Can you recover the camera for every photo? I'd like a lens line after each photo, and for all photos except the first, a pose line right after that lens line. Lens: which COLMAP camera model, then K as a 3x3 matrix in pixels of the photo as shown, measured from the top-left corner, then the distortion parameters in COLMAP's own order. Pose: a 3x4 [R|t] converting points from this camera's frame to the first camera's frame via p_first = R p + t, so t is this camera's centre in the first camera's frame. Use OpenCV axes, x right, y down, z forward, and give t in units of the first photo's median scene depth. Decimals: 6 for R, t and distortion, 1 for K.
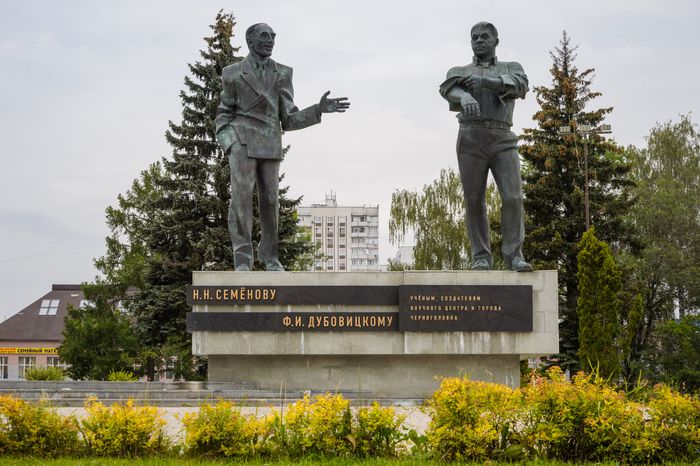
lens RADIAL K [[1379.0, 0, 350.0], [0, 1379.0, 233.0], [0, 0, 1]] dist [-0.204709, -0.019147]
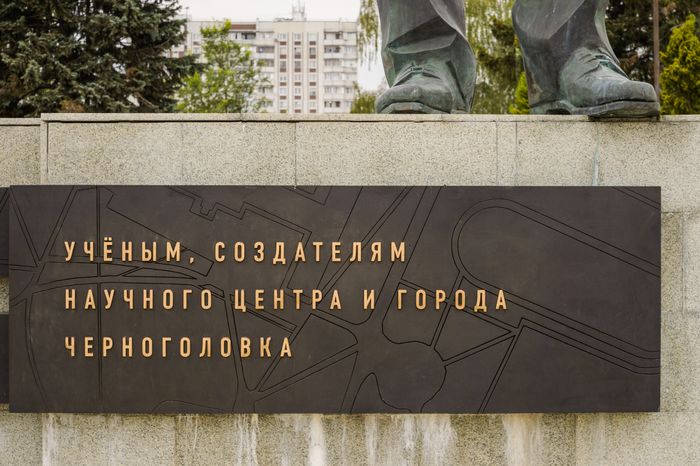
lens RADIAL K [[1710.7, 0, 350.0], [0, 1710.7, 233.0], [0, 0, 1]] dist [-0.122009, -0.695759]
pose [[0.999870, -0.001982, 0.016014, 0.041243], [0.000300, 0.994535, 0.104407, 0.009196], [-0.016134, -0.104389, 0.994406, 0.374903]]
